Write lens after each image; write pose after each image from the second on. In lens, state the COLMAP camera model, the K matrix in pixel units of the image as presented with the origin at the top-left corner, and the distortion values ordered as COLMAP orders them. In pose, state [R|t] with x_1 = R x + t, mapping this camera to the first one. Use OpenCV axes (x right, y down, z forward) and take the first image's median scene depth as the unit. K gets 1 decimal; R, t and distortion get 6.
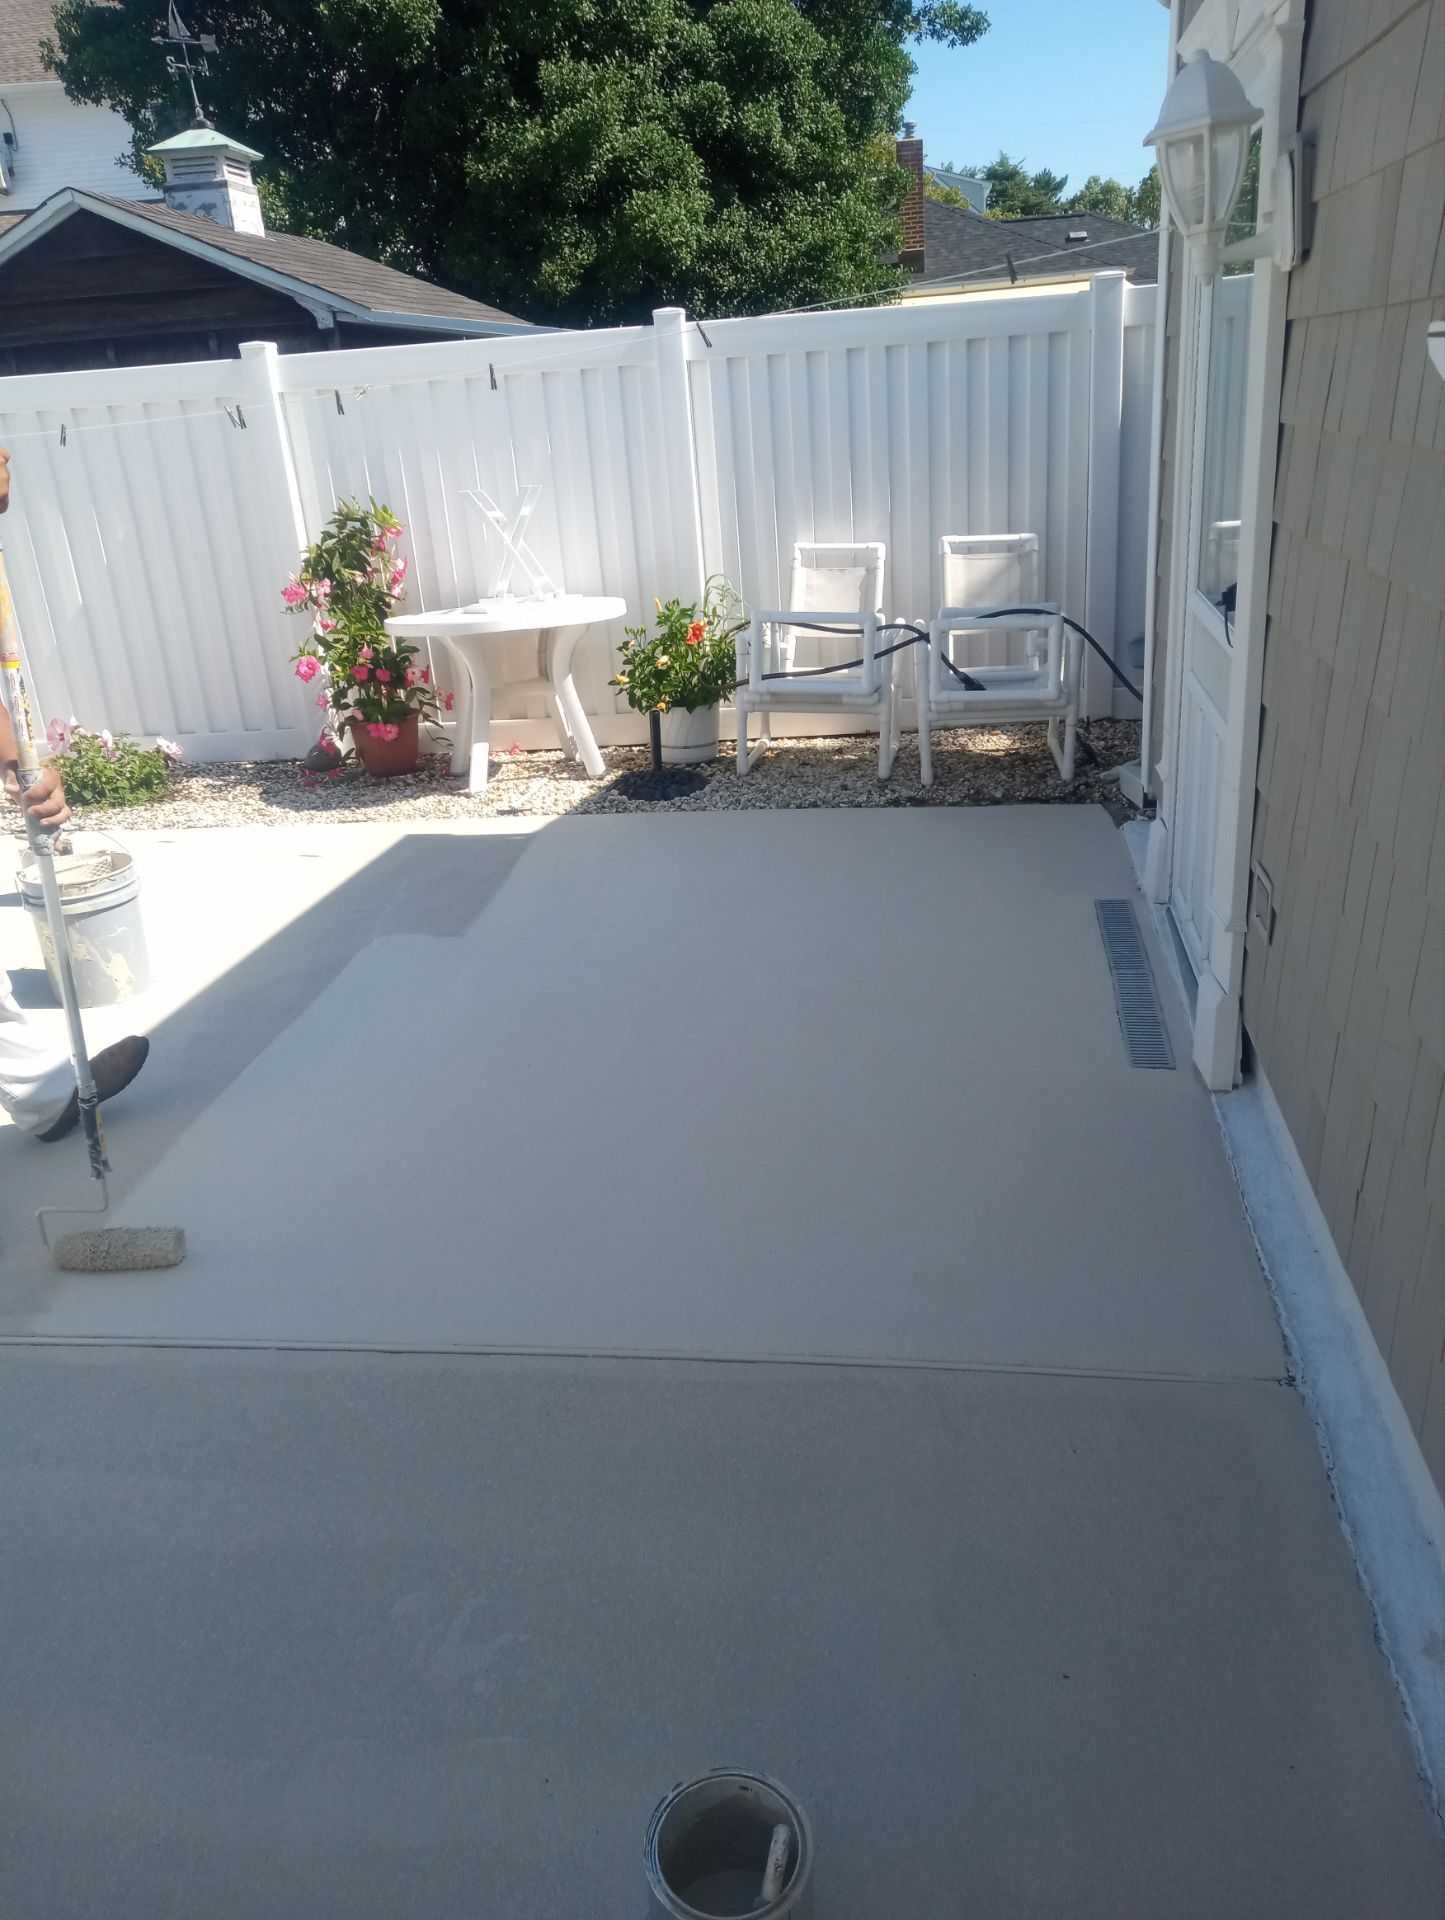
lens RADIAL K [[1399.2, 0, 771.2], [0, 1399.2, 963.9], [0, 0, 1]] dist [-0.034775, -0.010716]
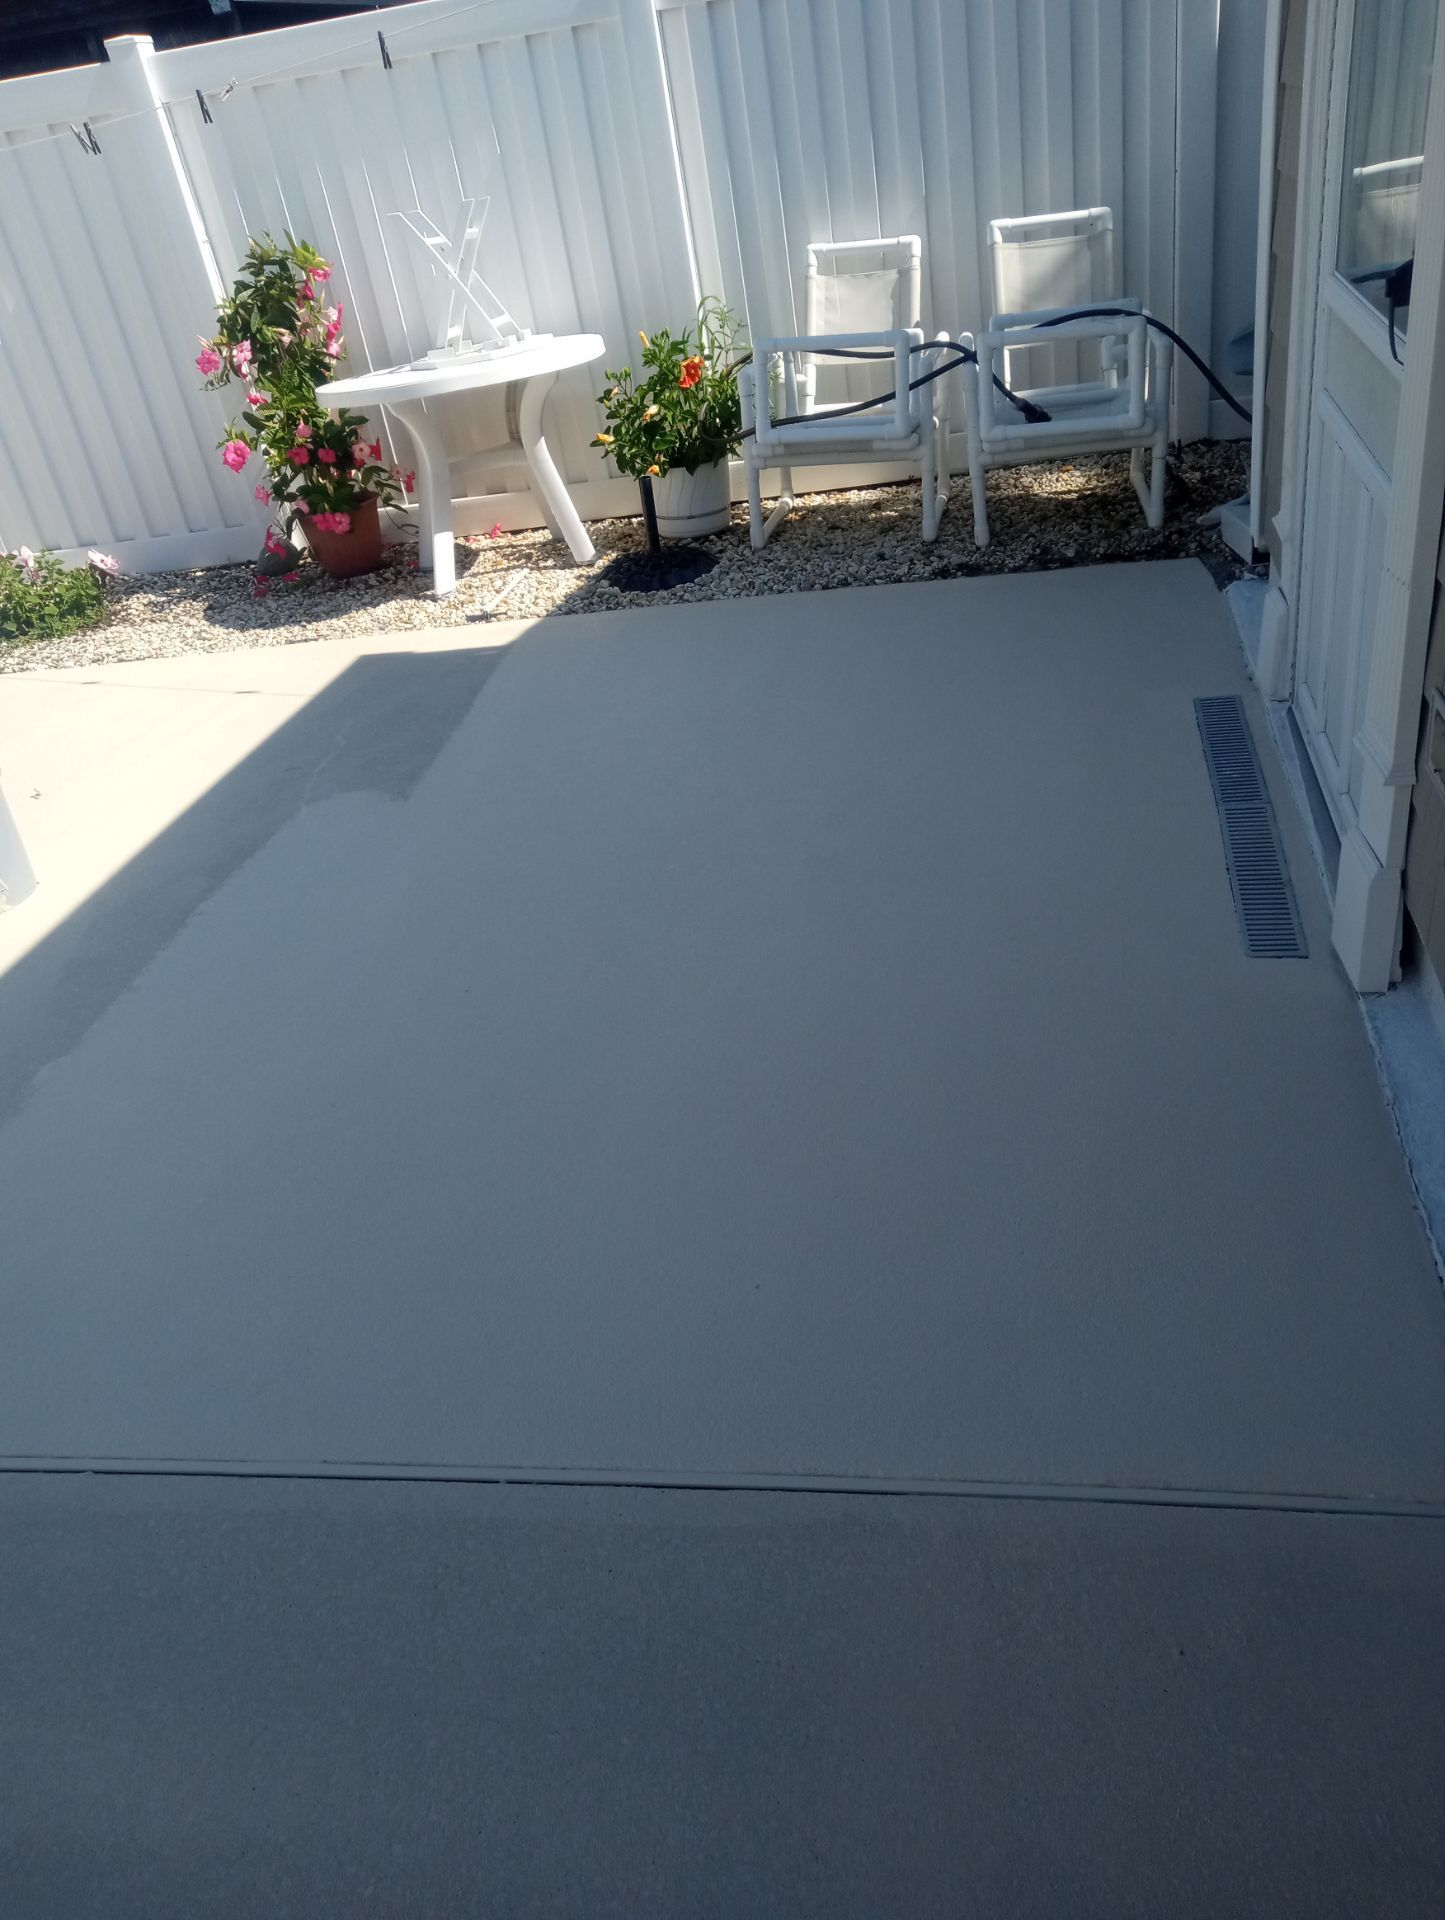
lens RADIAL K [[1399.2, 0, 771.2], [0, 1399.2, 963.9], [0, 0, 1]] dist [-0.034775, -0.010716]
pose [[0.996310, -0.052208, -0.068123, 0.029837], [0.063944, 0.980954, 0.183411, -0.043635], [0.057250, -0.187090, 0.980673, 0.140581]]
